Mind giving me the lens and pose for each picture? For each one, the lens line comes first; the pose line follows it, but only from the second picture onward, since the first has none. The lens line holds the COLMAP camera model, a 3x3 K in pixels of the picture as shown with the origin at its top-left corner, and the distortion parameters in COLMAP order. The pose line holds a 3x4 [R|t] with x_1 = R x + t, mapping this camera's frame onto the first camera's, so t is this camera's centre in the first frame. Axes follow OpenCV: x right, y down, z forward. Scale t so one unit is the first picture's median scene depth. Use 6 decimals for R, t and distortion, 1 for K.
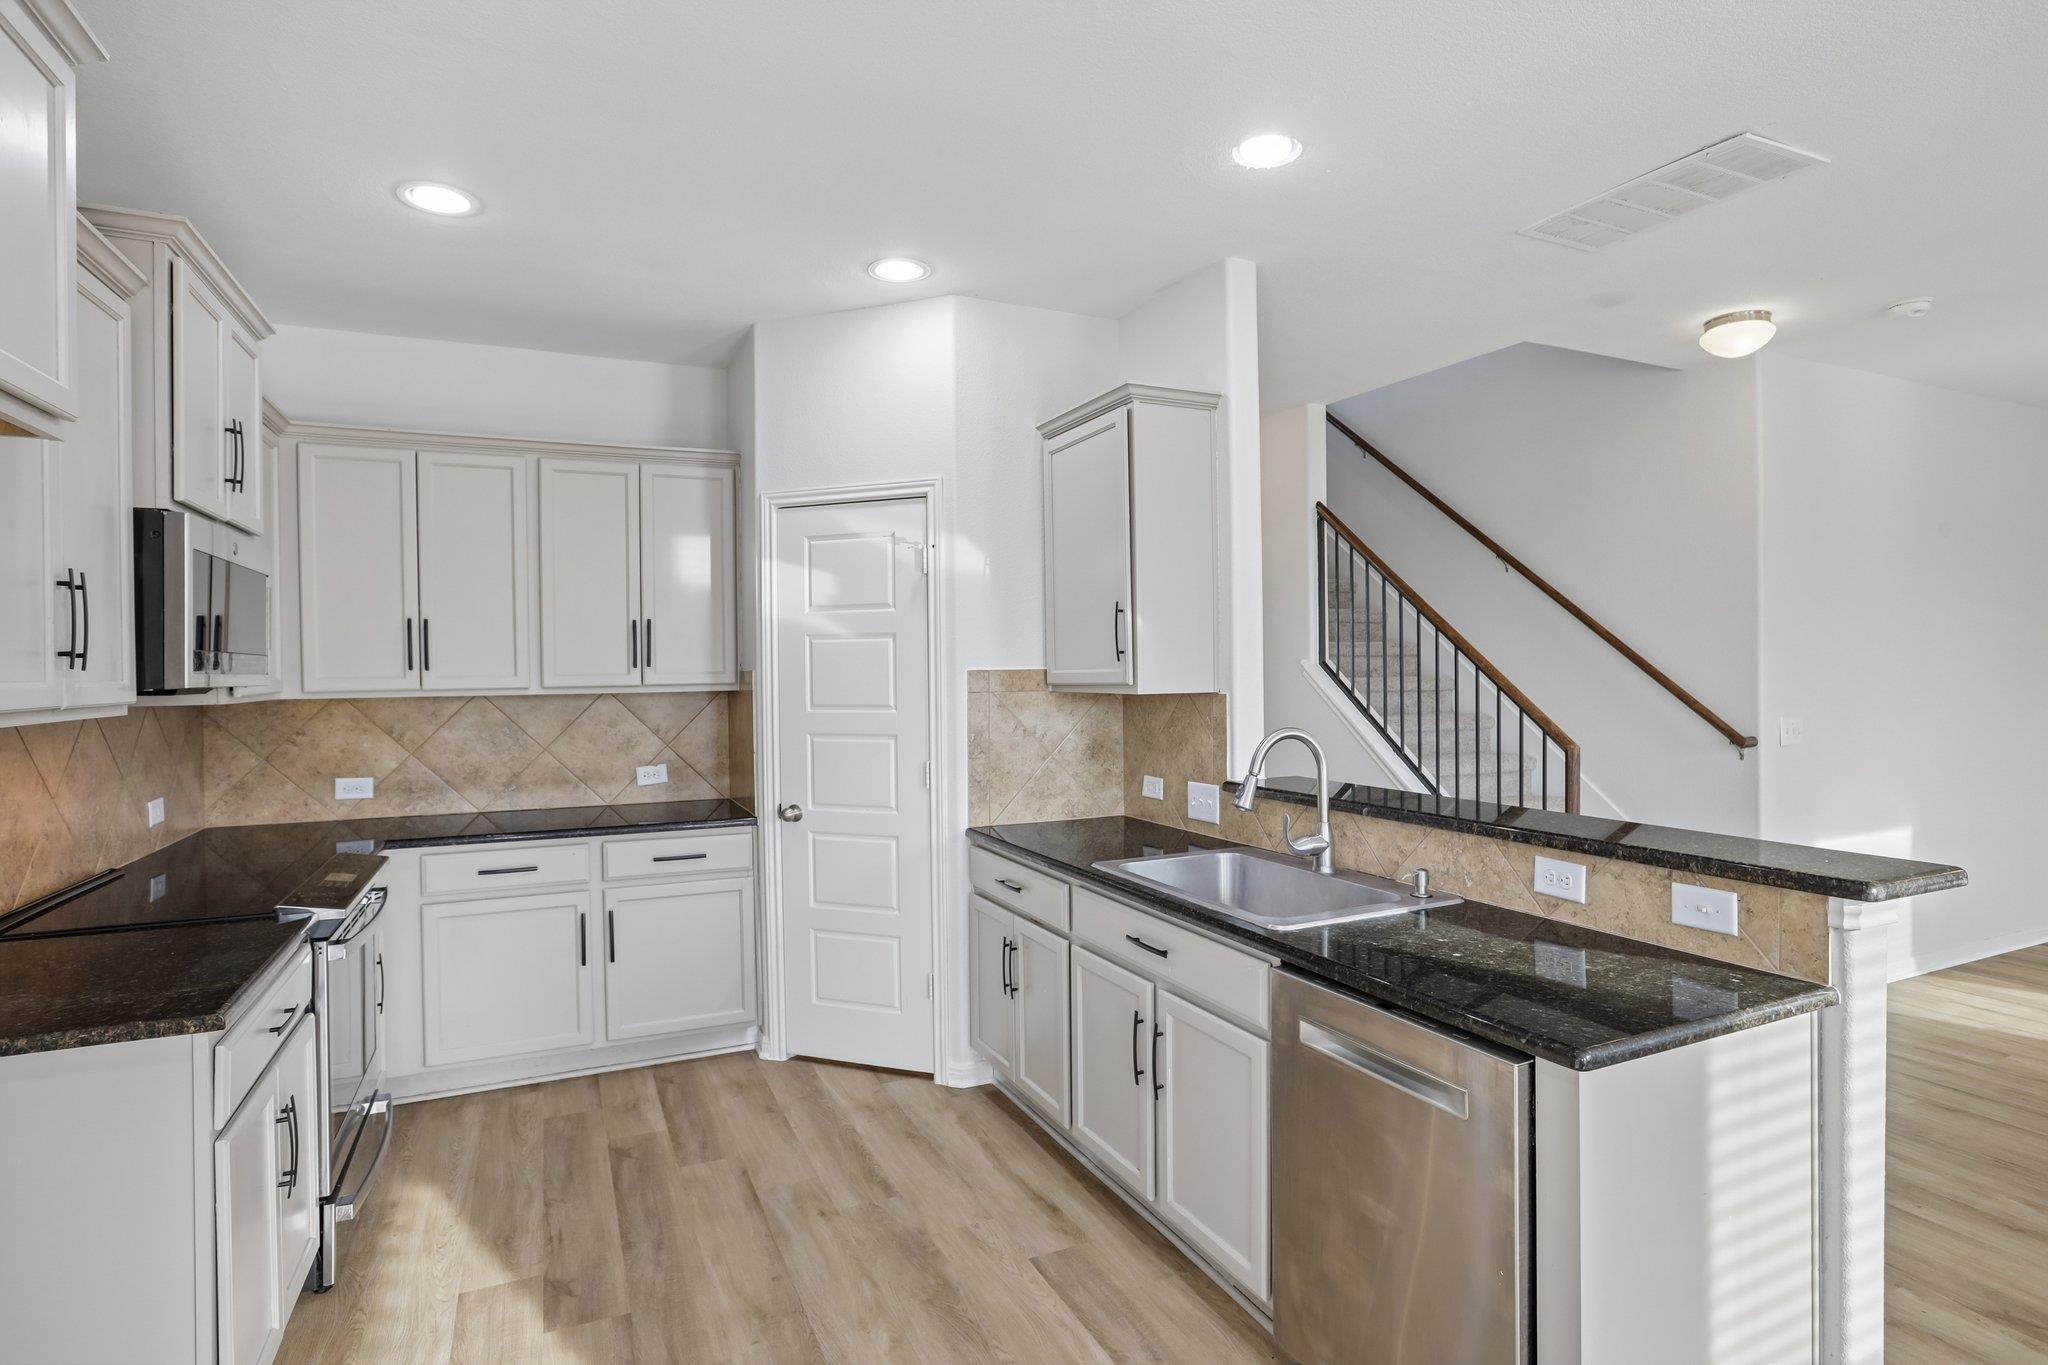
lens RADIAL K [[1046.4, 0, 1039.0], [0, 1046.4, 660.5], [0, 0, 1]] dist [-0.046934, 0.000203]
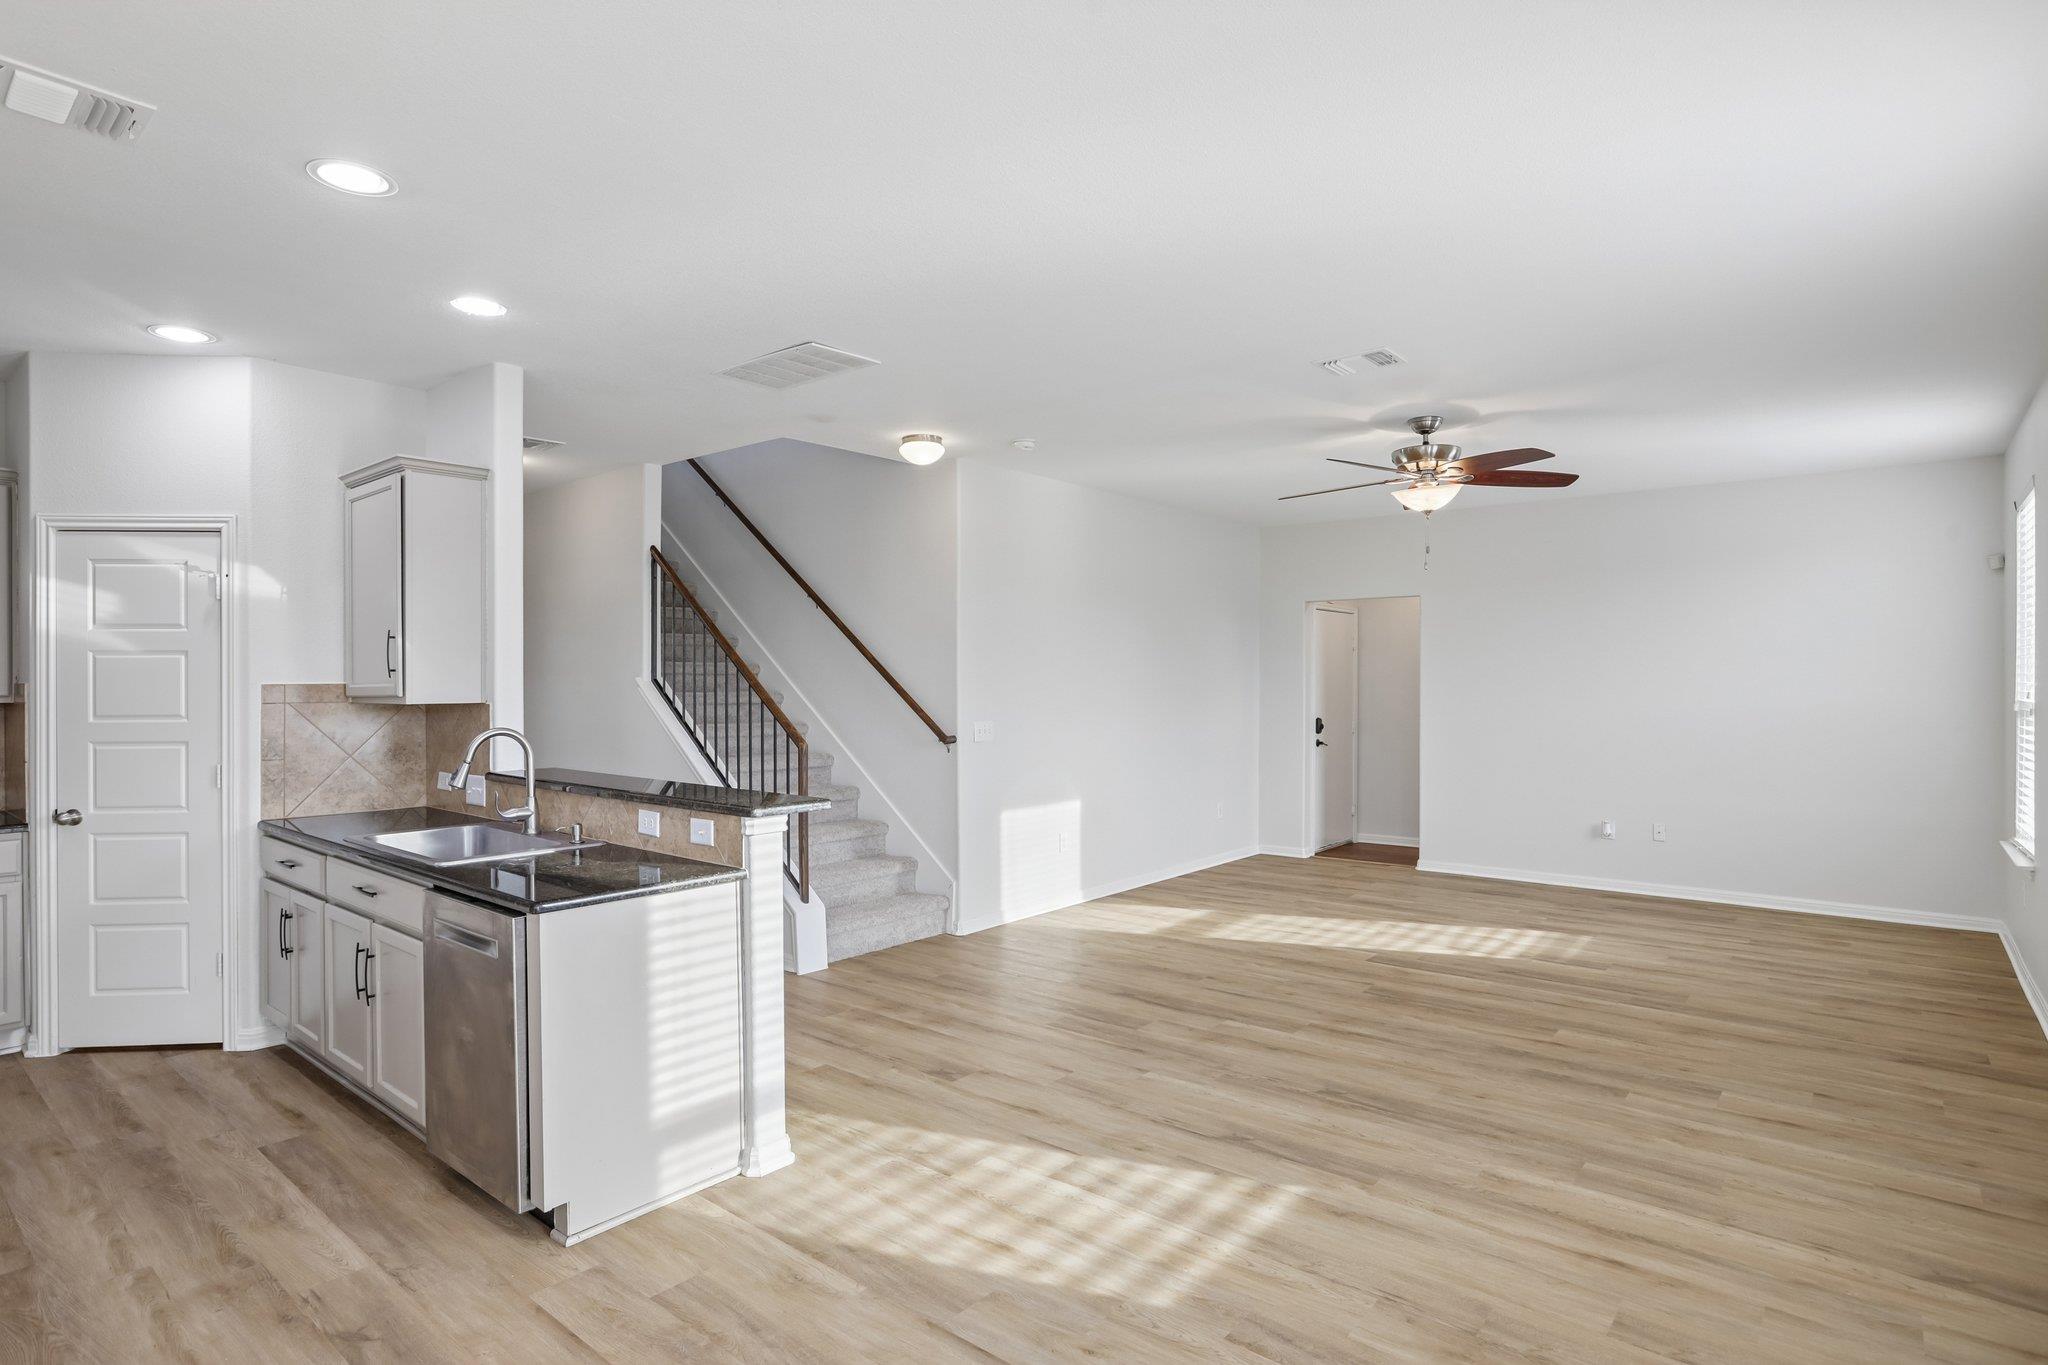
lens RADIAL K [[1046.2, 0, 1027.2], [0, 1046.2, 668.5], [0, 0, 1]] dist [-0.035476, 0.016772]
pose [[0.904682, 0.012182, 0.425913, 0.213454], [-0.008669, 0.999911, -0.010184, -0.003739], [-0.425999, 0.005521, 0.904707, -0.392094]]
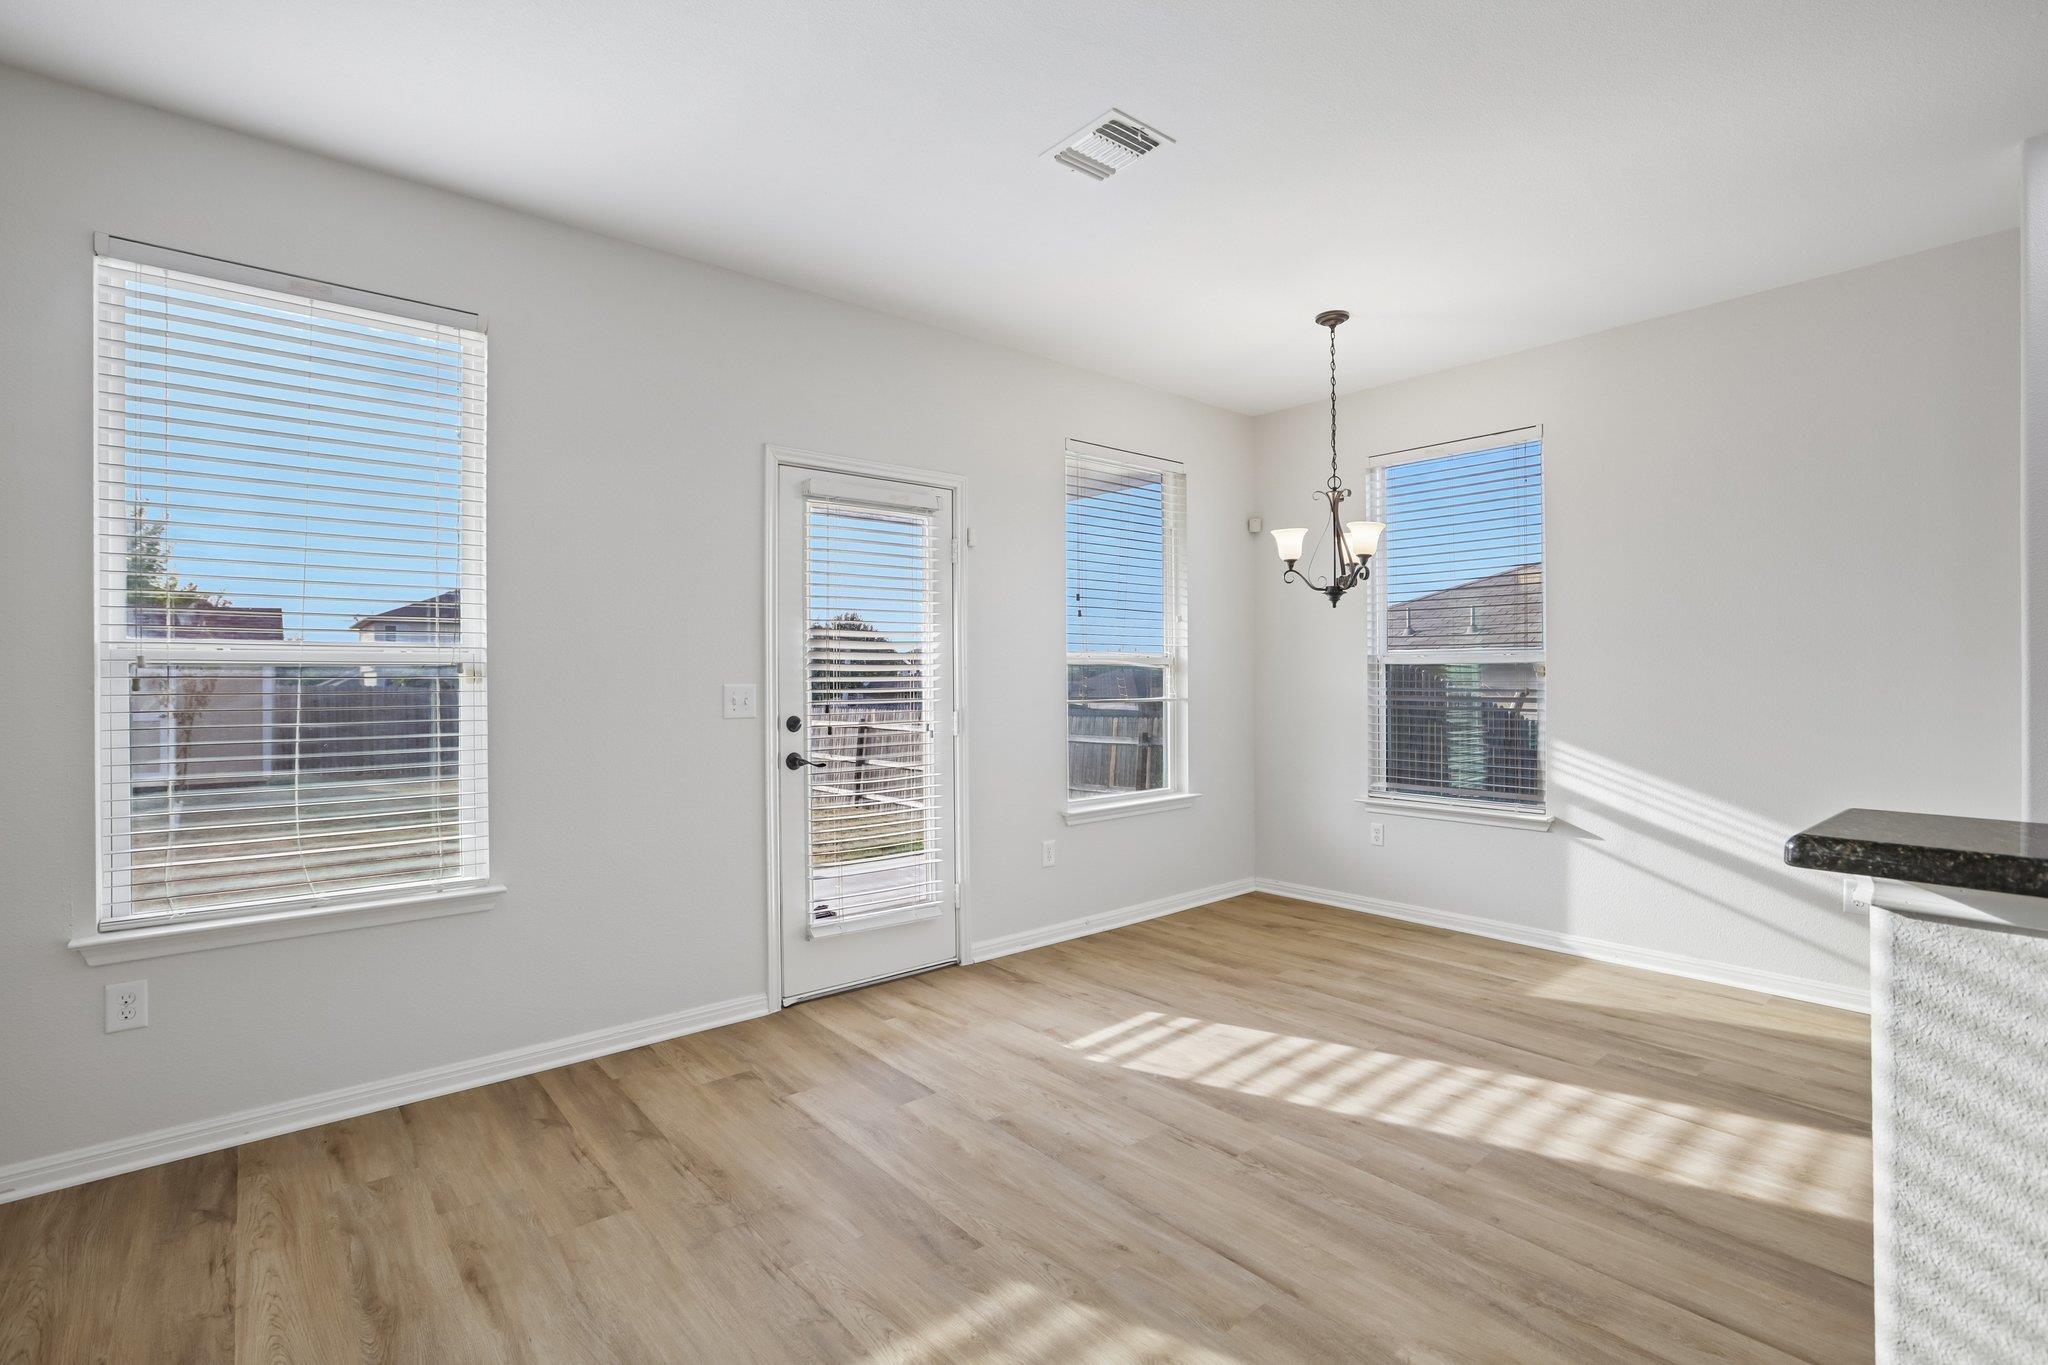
lens RADIAL K [[939.4, 0, 1035.4], [0, 939.4, 680.2], [0, 0, 1]] dist [-0.037442, 0.015214]
pose [[-0.964301, 0.016580, -0.264290, 0.708395], [0.017823, 0.999839, -0.002305, 0.056595], [0.264209, -0.006933, -0.964441, 0.683178]]
